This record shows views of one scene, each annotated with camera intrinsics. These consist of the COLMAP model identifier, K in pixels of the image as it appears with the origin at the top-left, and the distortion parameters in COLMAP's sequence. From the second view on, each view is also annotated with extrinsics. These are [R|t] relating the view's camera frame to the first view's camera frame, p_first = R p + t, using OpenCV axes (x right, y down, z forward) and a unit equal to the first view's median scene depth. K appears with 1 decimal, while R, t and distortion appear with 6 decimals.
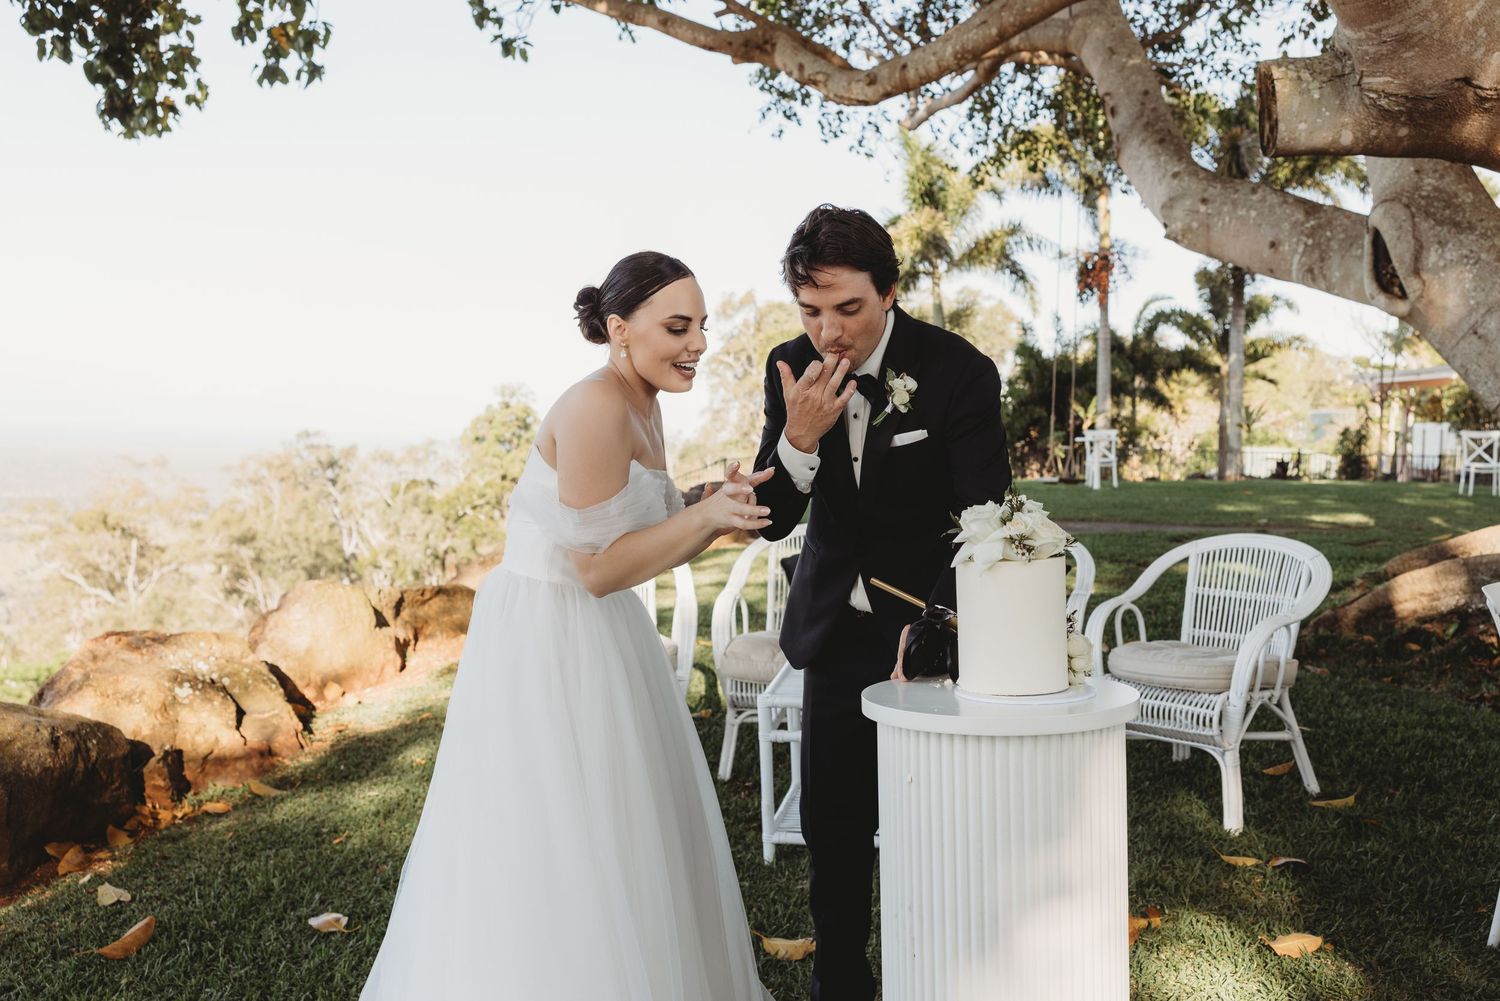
lens RADIAL K [[1172.1, 0, 751.8], [0, 1172.1, 436.4], [0, 0, 1]] dist [0.015176, 0.001259]
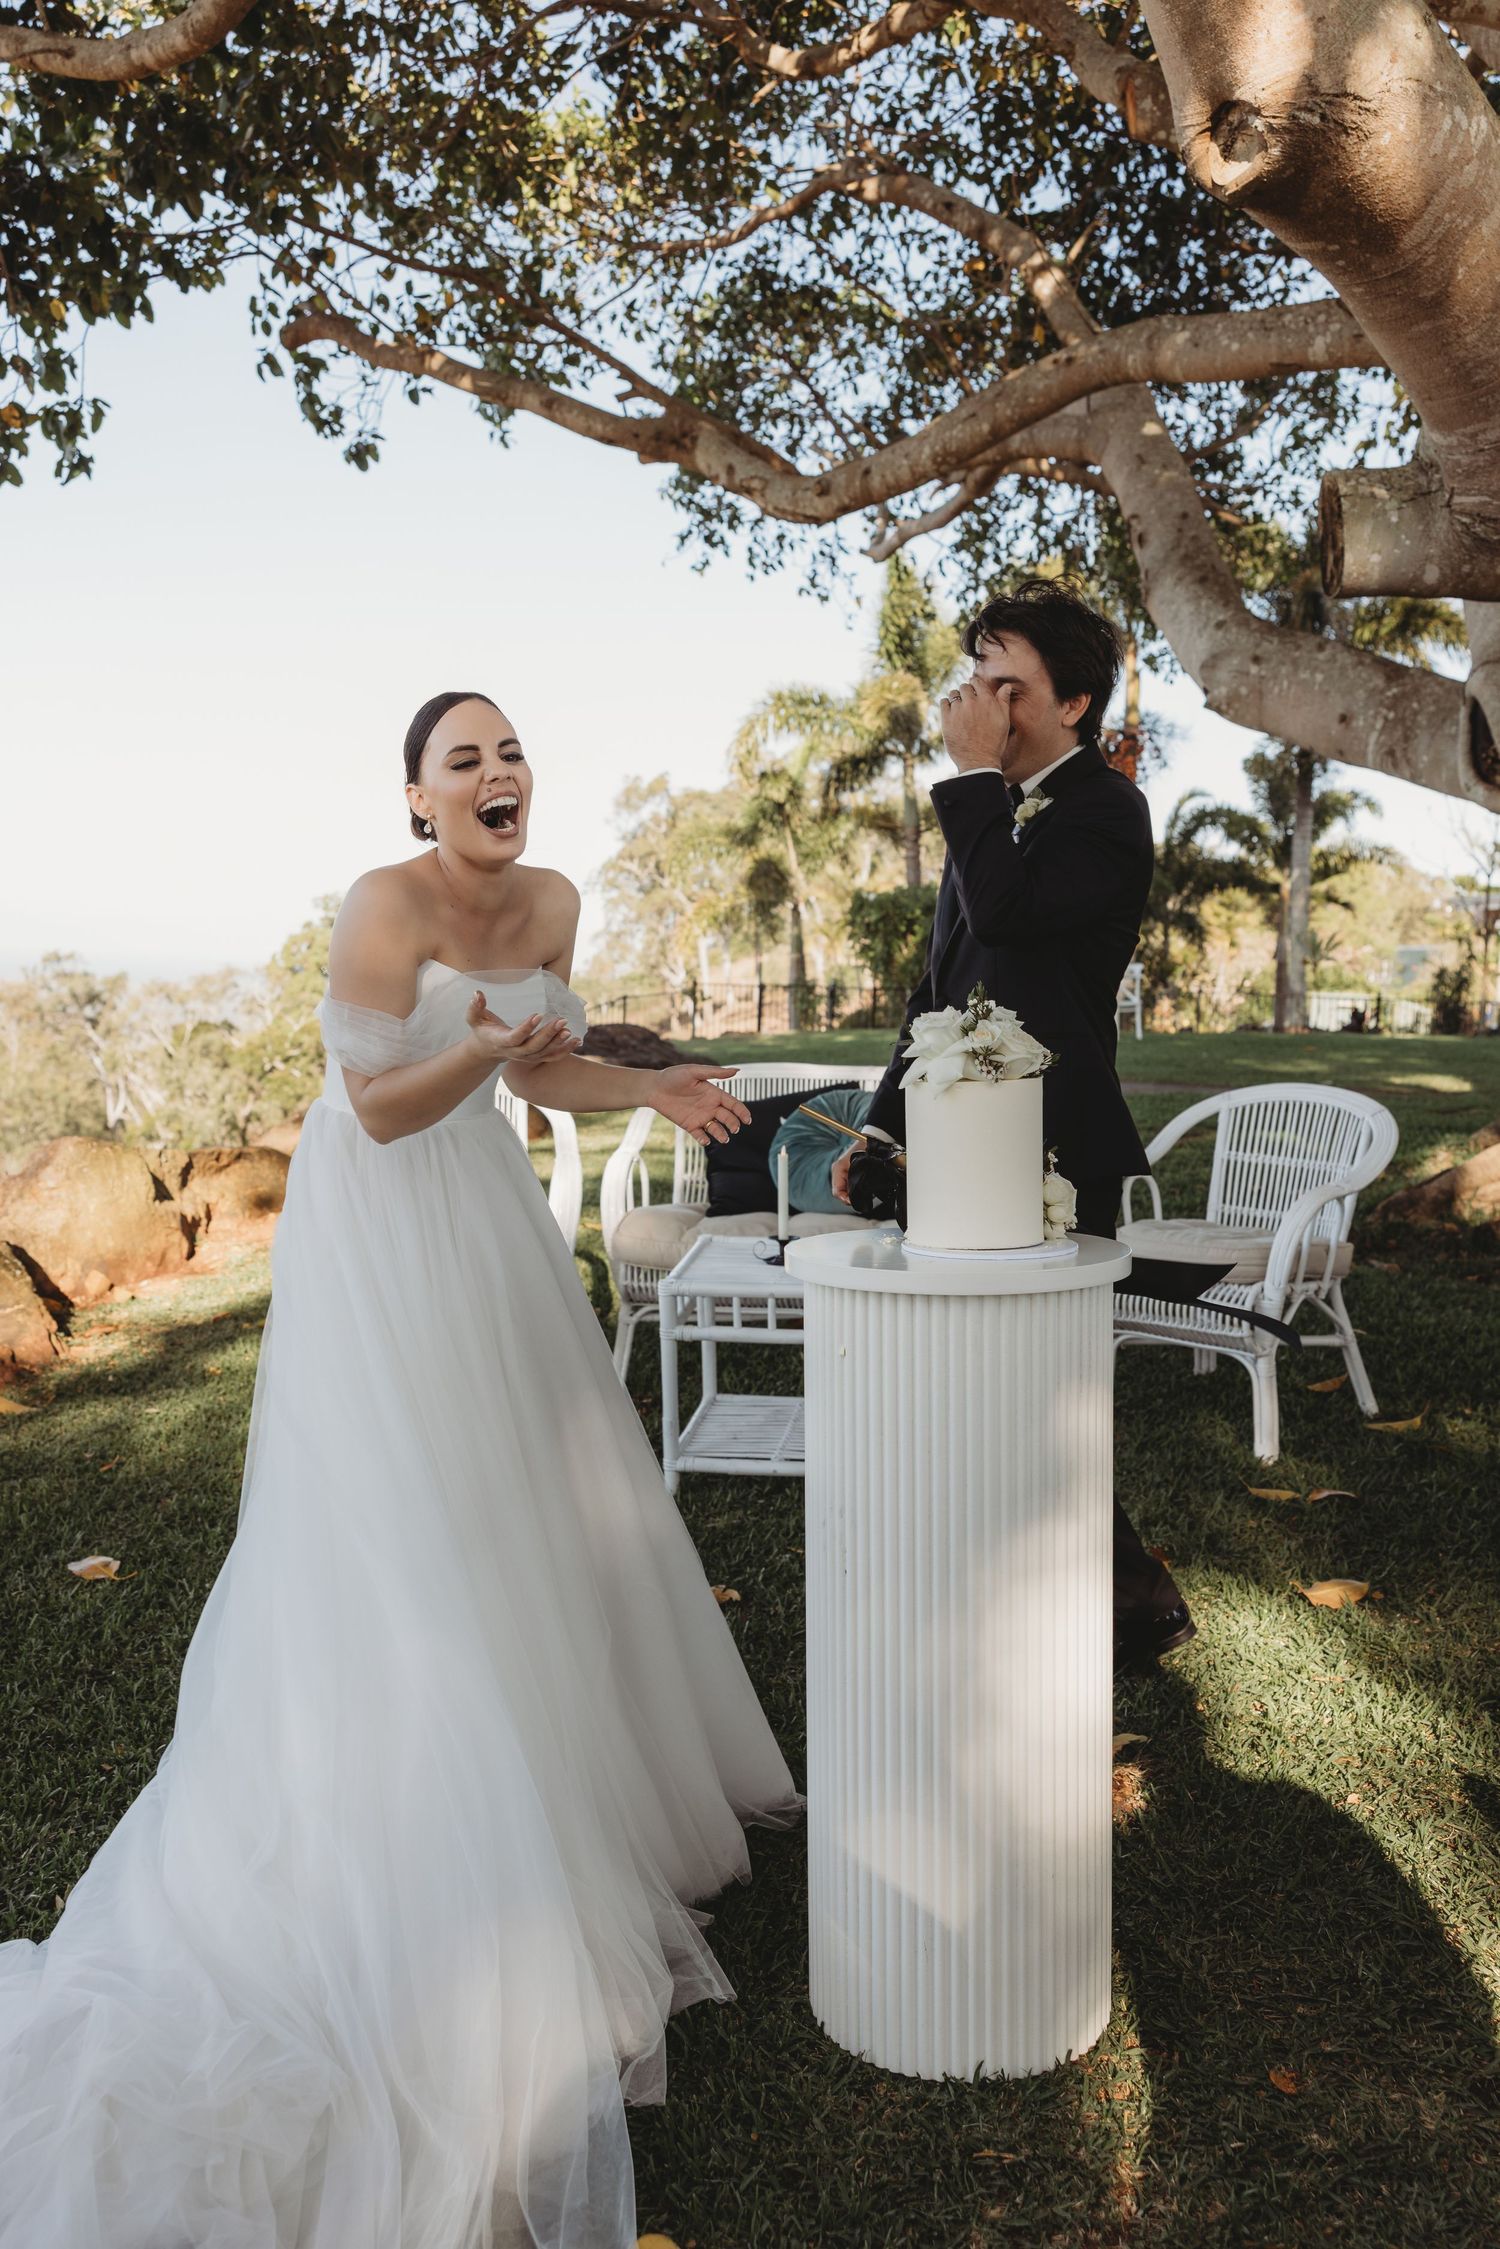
lens RADIAL K [[1757.3, 0, 753.2], [0, 1757.3, 1121.2], [0, 0, 1]] dist [0.015176, 0.001259]
pose [[0.999297, 0.011213, 0.035784, 0.021135], [-0.011795, 0.999801, 0.016090, 0.083954], [-0.035597, -0.016501, 0.999230, -0.133702]]
